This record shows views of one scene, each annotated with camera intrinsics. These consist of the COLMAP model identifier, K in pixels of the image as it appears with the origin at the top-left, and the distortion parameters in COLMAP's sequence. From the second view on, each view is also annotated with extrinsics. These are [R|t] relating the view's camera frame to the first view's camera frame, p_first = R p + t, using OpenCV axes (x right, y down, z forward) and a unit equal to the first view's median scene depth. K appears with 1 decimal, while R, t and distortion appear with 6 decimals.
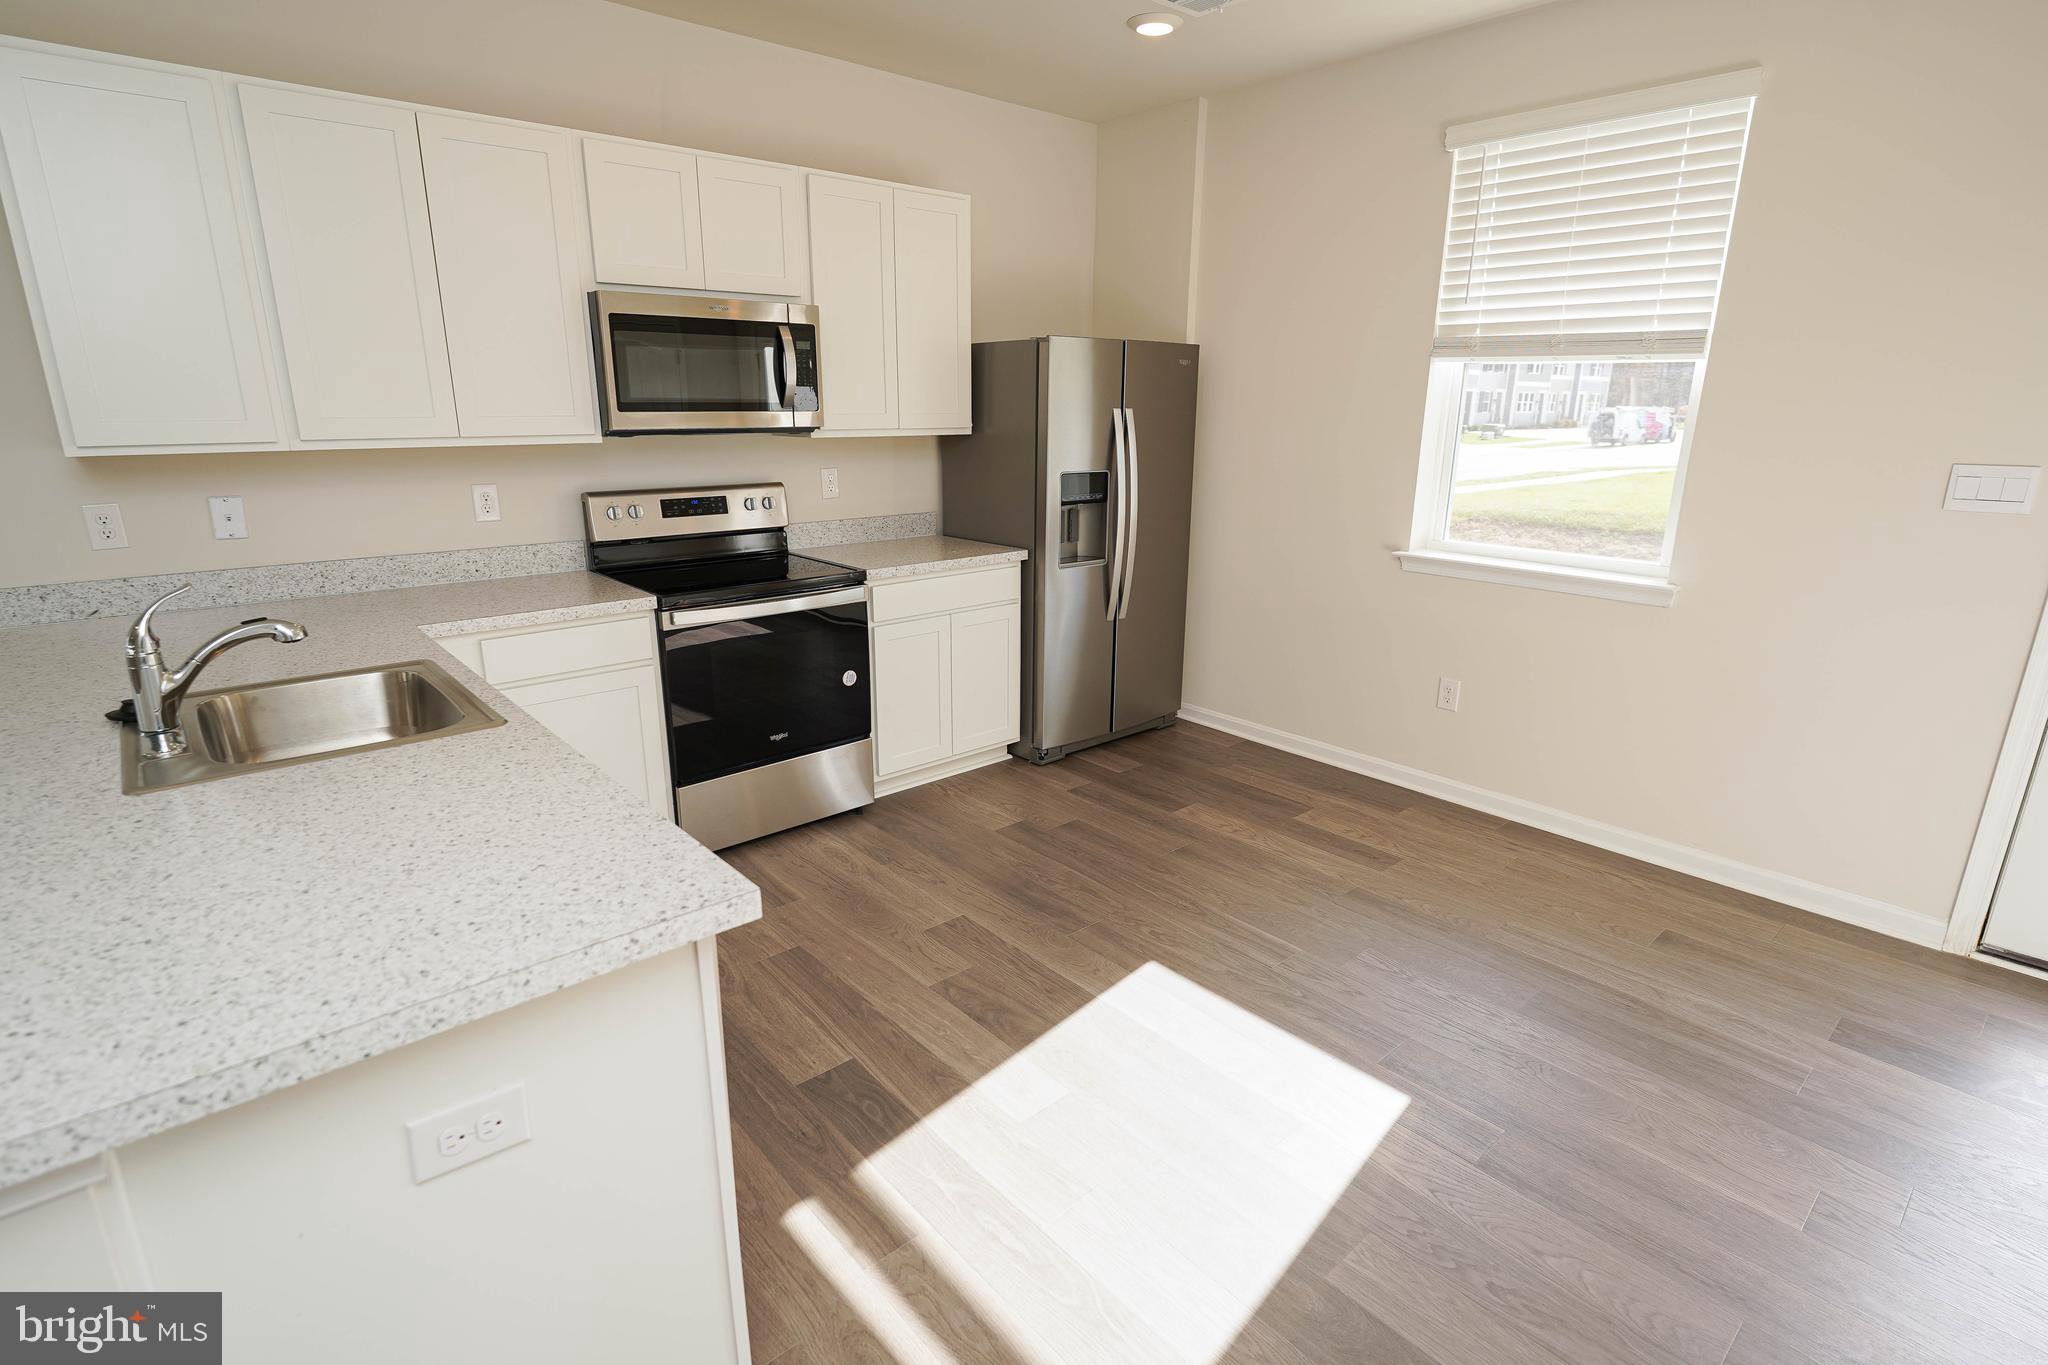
lens RADIAL K [[966.3, 0, 1027.2], [0, 966.3, 706.7], [0, 0, 1]] dist [-0.013603, 0.001060]
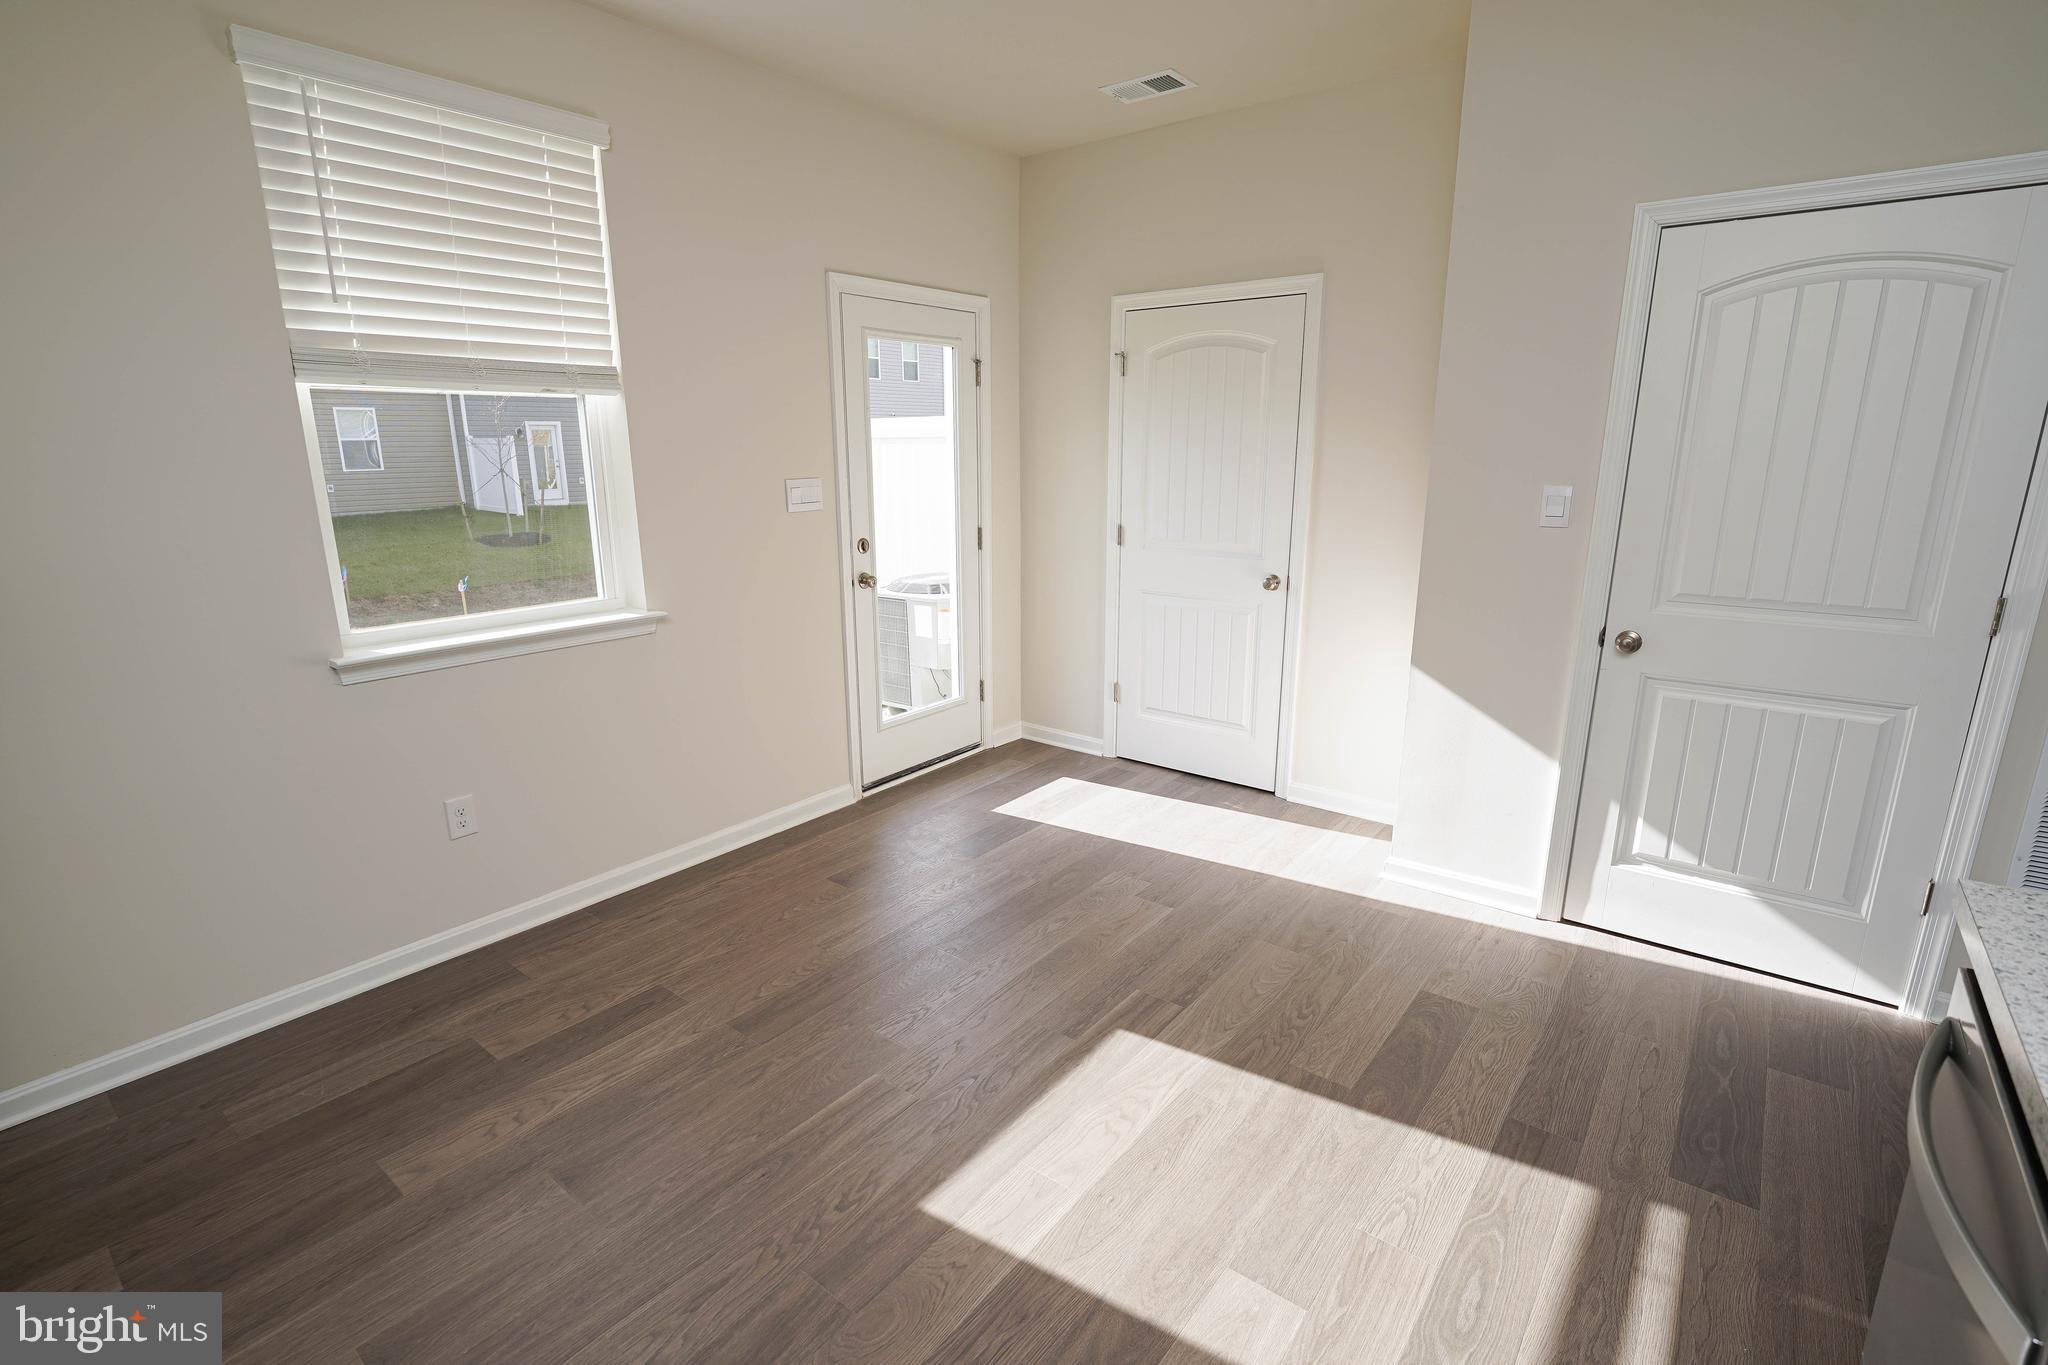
lens RADIAL K [[966.3, 0, 987.9], [0, 966.3, 698.1], [0, 0, 1]] dist [-0.013603, 0.001060]
pose [[-0.157653, -0.258021, 0.953190, -0.387368], [0.302174, 0.906353, 0.295321, -0.229669], [-0.940126, 0.334587, -0.064922, 0.726269]]
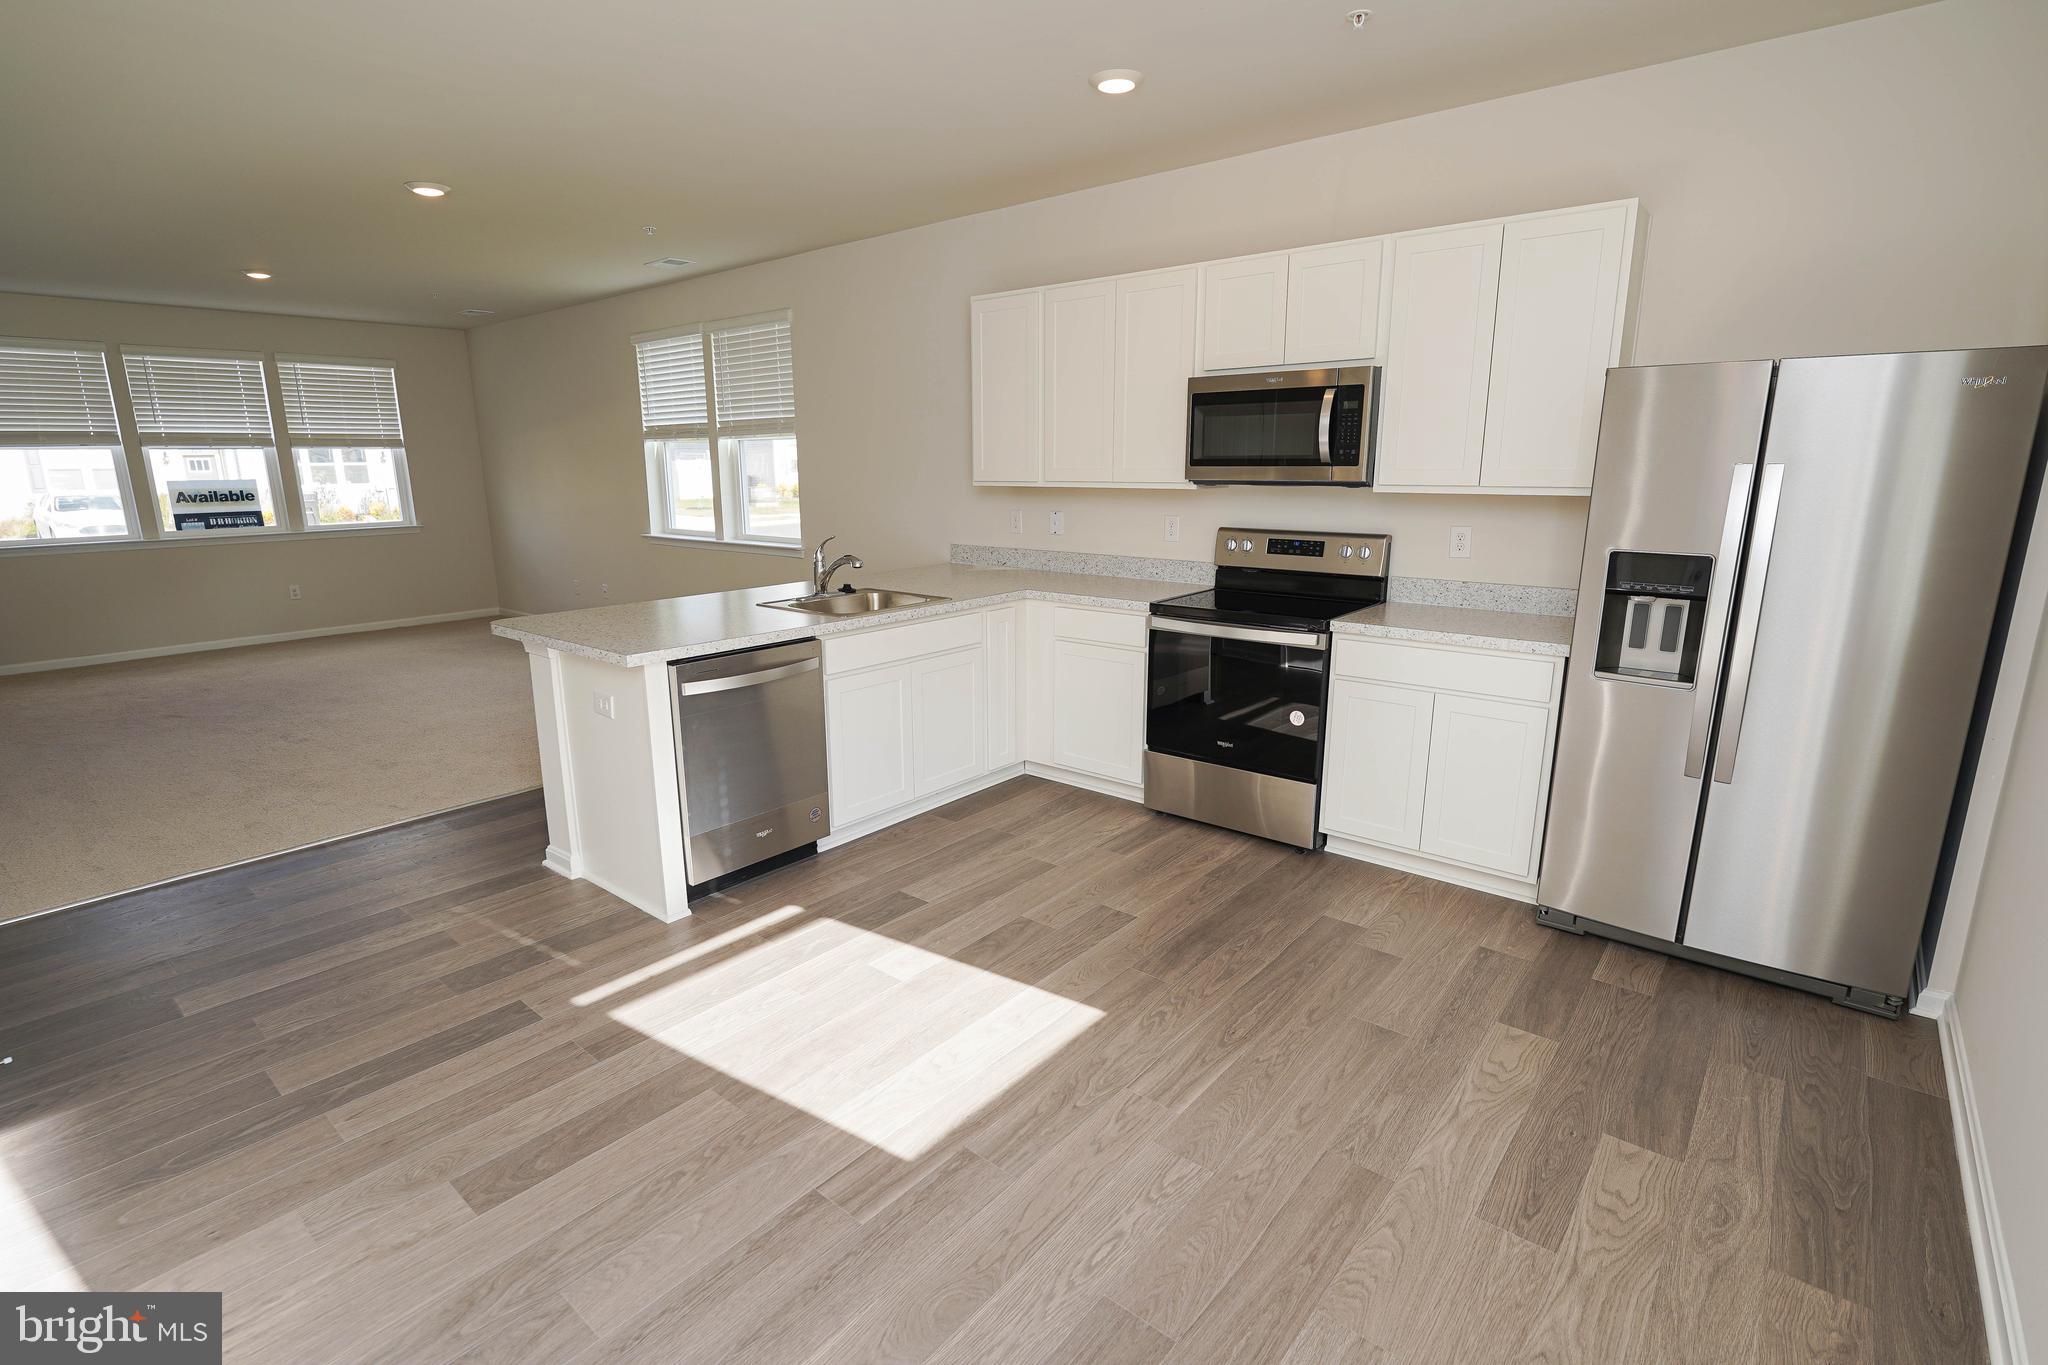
lens RADIAL K [[966.3, 0, 1011.2], [0, 966.3, 708.3], [0, 0, 1]] dist [-0.013603, 0.001060]
pose [[0.151236, 0.239055, -0.959156, 0.824196], [-0.289443, 0.938498, 0.188268, -0.156844], [0.945172, 0.249148, 0.211128, 0.517831]]
